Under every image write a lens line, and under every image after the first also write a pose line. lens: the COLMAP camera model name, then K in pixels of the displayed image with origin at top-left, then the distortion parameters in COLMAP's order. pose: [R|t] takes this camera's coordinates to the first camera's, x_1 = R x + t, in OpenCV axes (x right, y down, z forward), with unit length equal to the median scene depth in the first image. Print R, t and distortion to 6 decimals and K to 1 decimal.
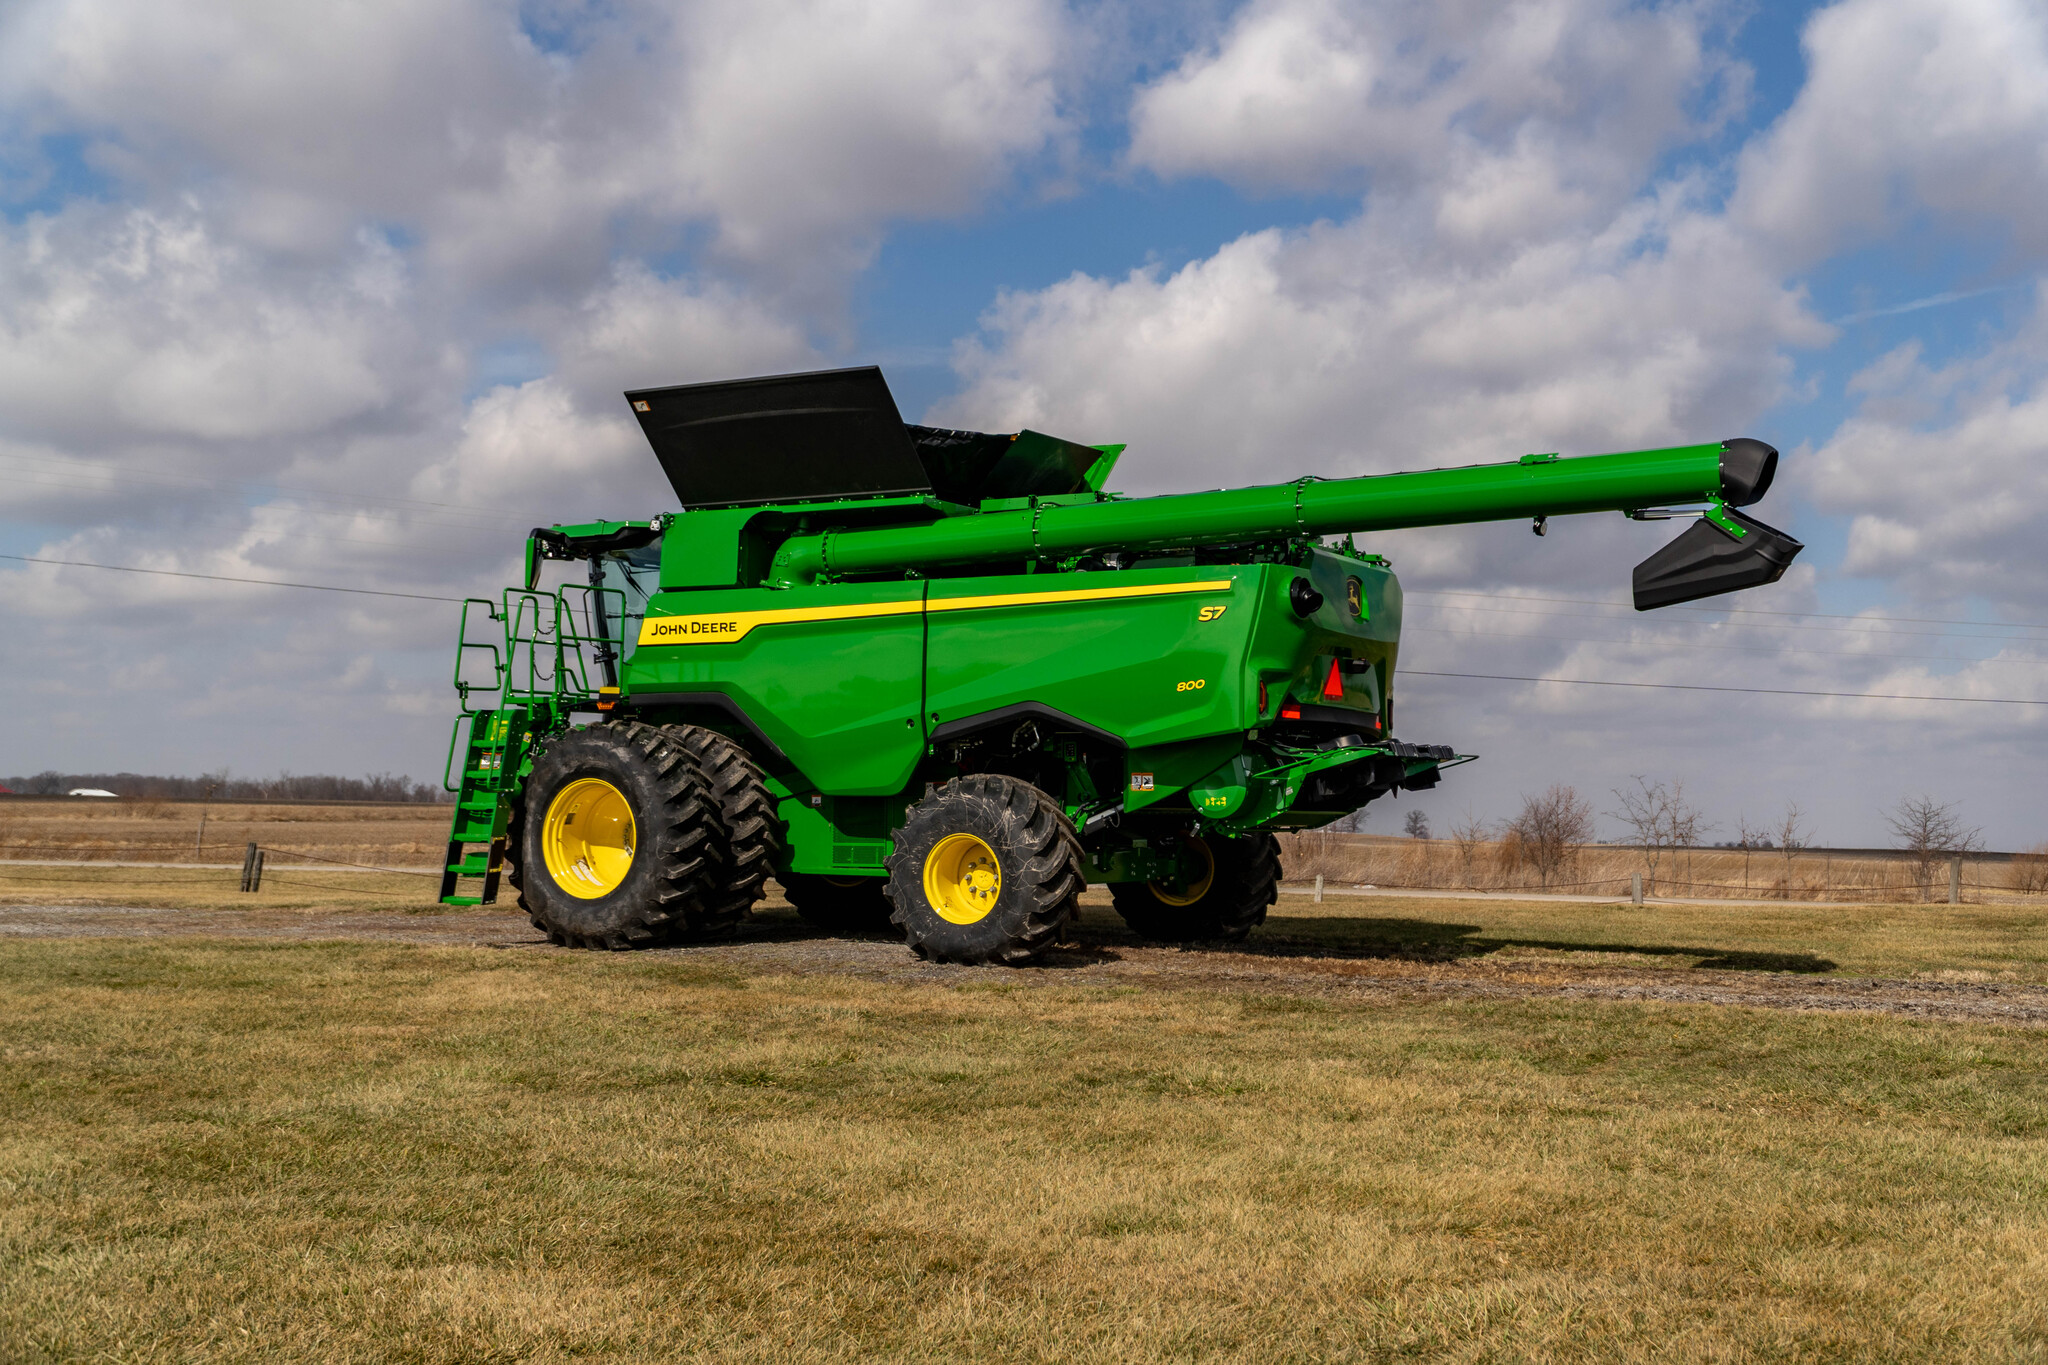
lens RADIAL K [[2522.5, 0, 1026.1], [0, 2522.5, 746.8], [0, 0, 1]] dist [0.028612, -0.017677]
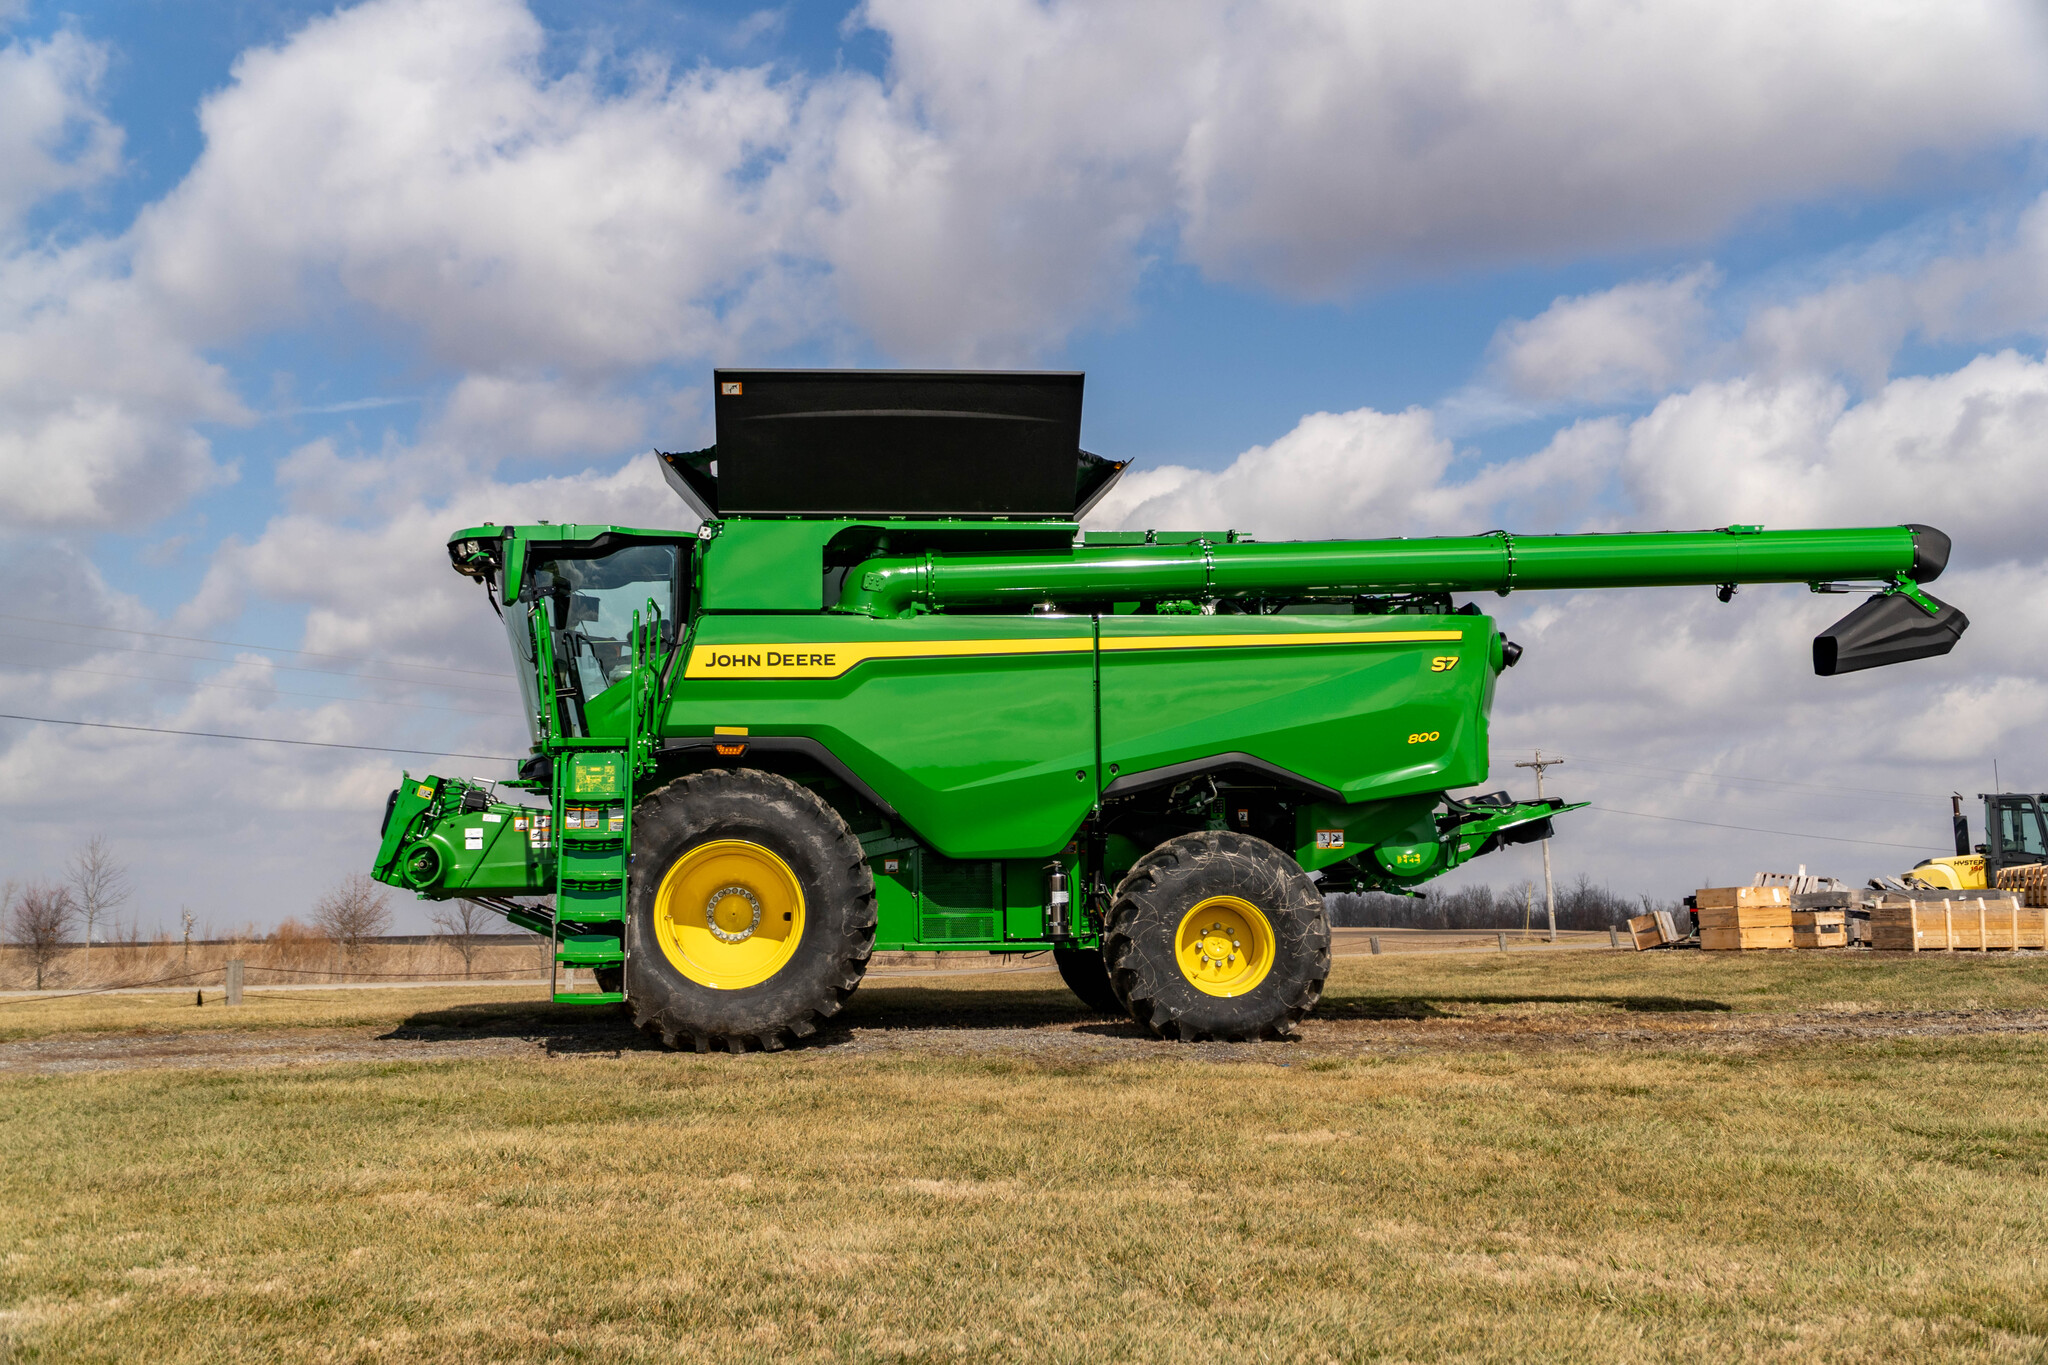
lens RADIAL K [[2613.5, 0, 1052.6], [0, 2613.5, 681.9], [0, 0, 1]] dist [0.038437, 0.031639]
pose [[0.788460, 0.034768, 0.614103, -0.613019], [0.003770, 0.998109, -0.061350, 0.014089], [-0.615074, 0.050687, 0.786838, 0.277841]]
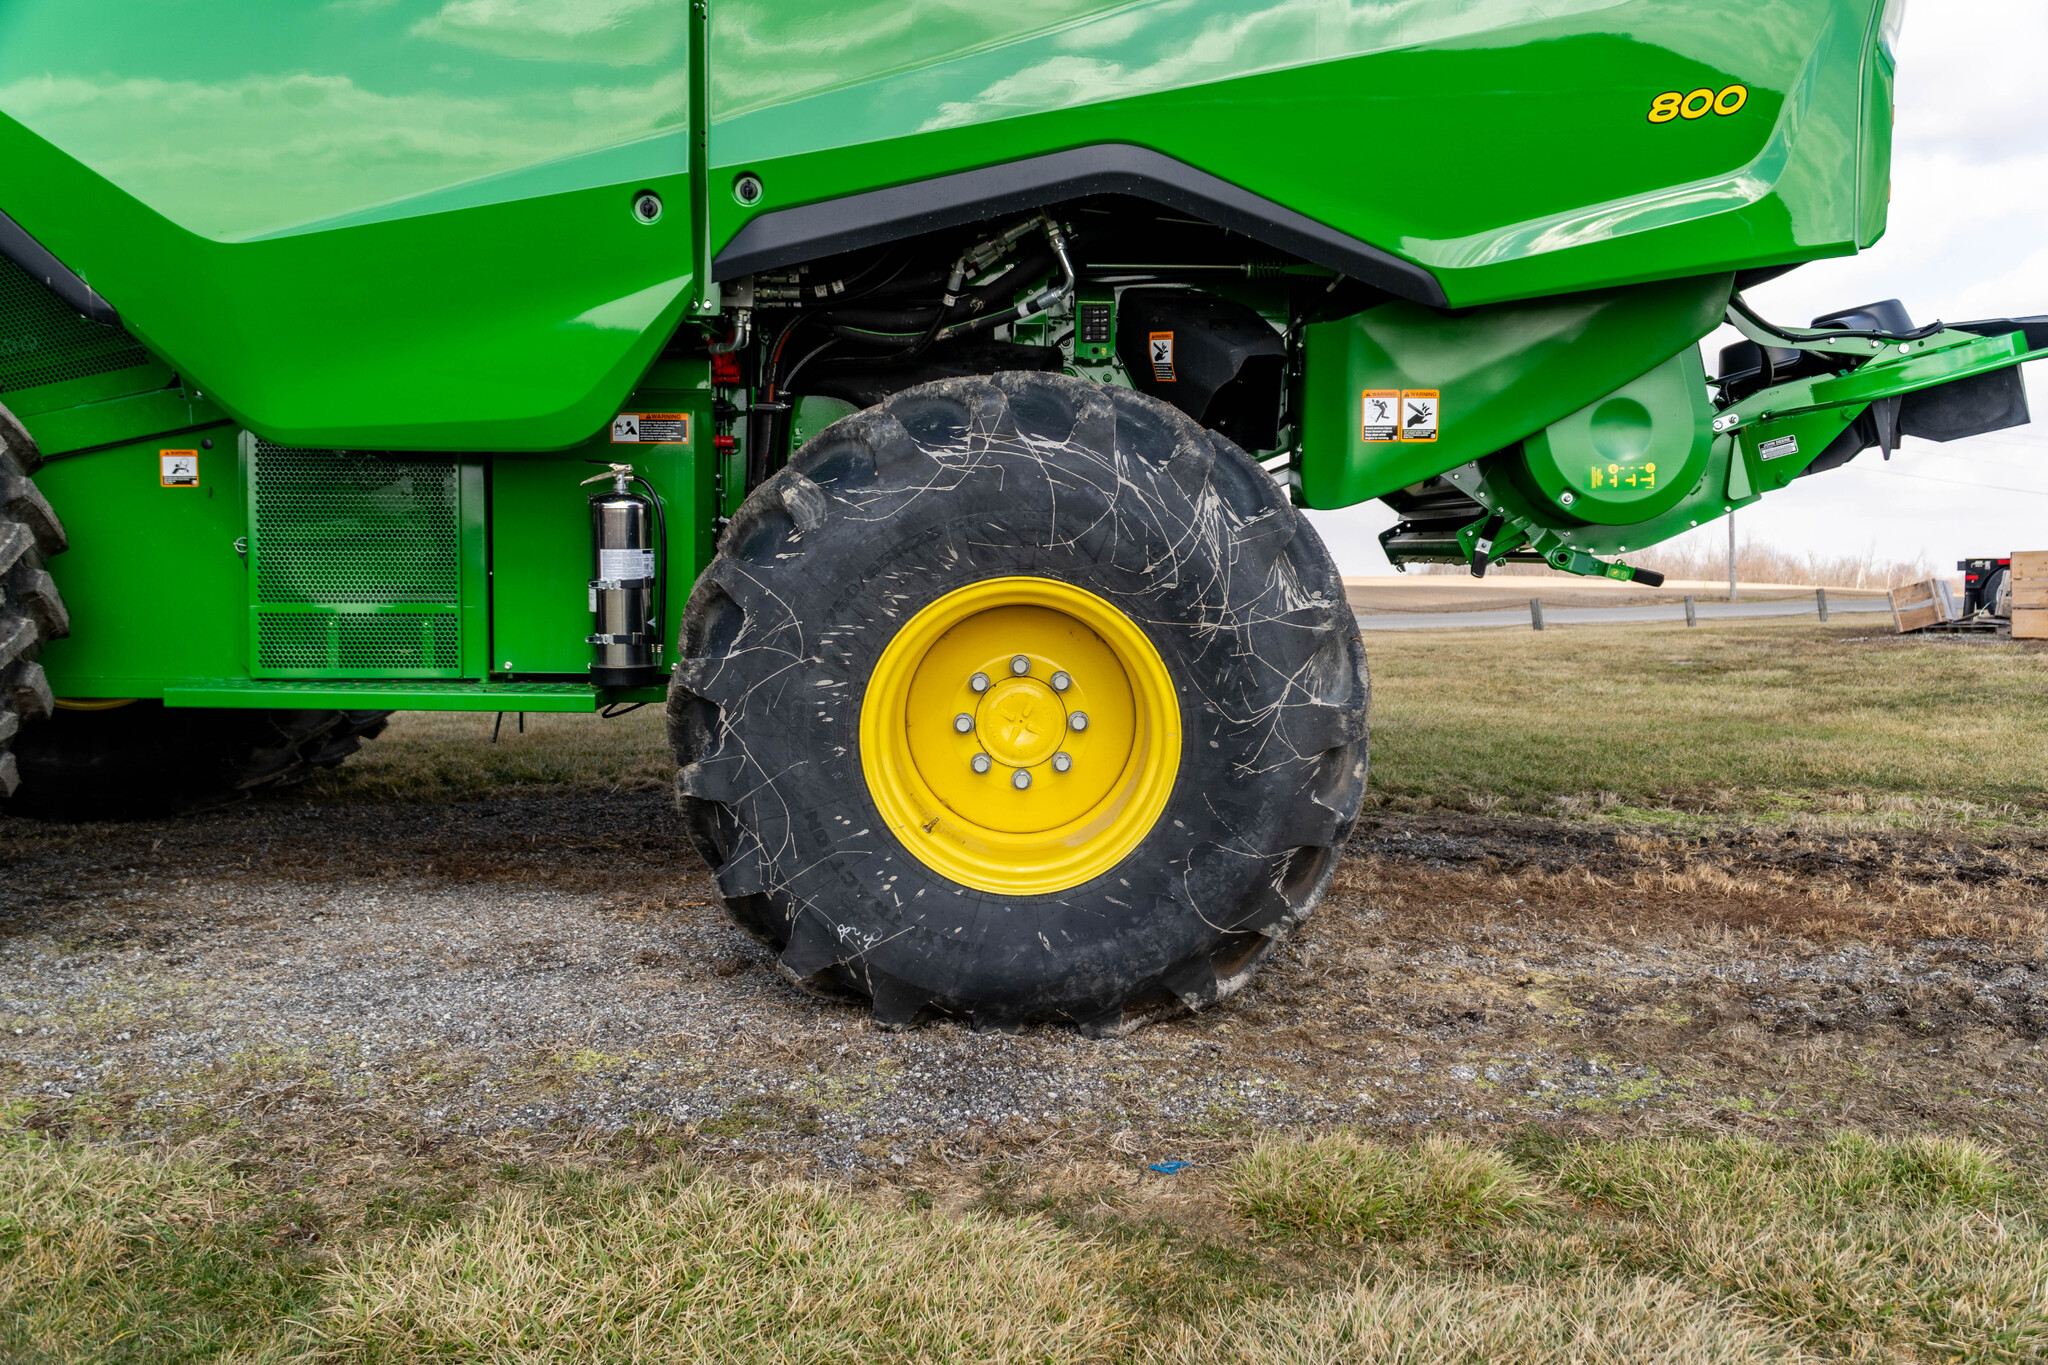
lens RADIAL K [[2293.0, 0, 998.9], [0, 2293.0, 756.4], [0, 0, 1]] dist [0.056233, -0.018487]
pose [[0.850572, -0.049295, 0.523542, -0.153281], [-0.013857, 0.993150, 0.116024, 0.023009], [-0.525675, -0.105942, 0.844063, 0.734651]]
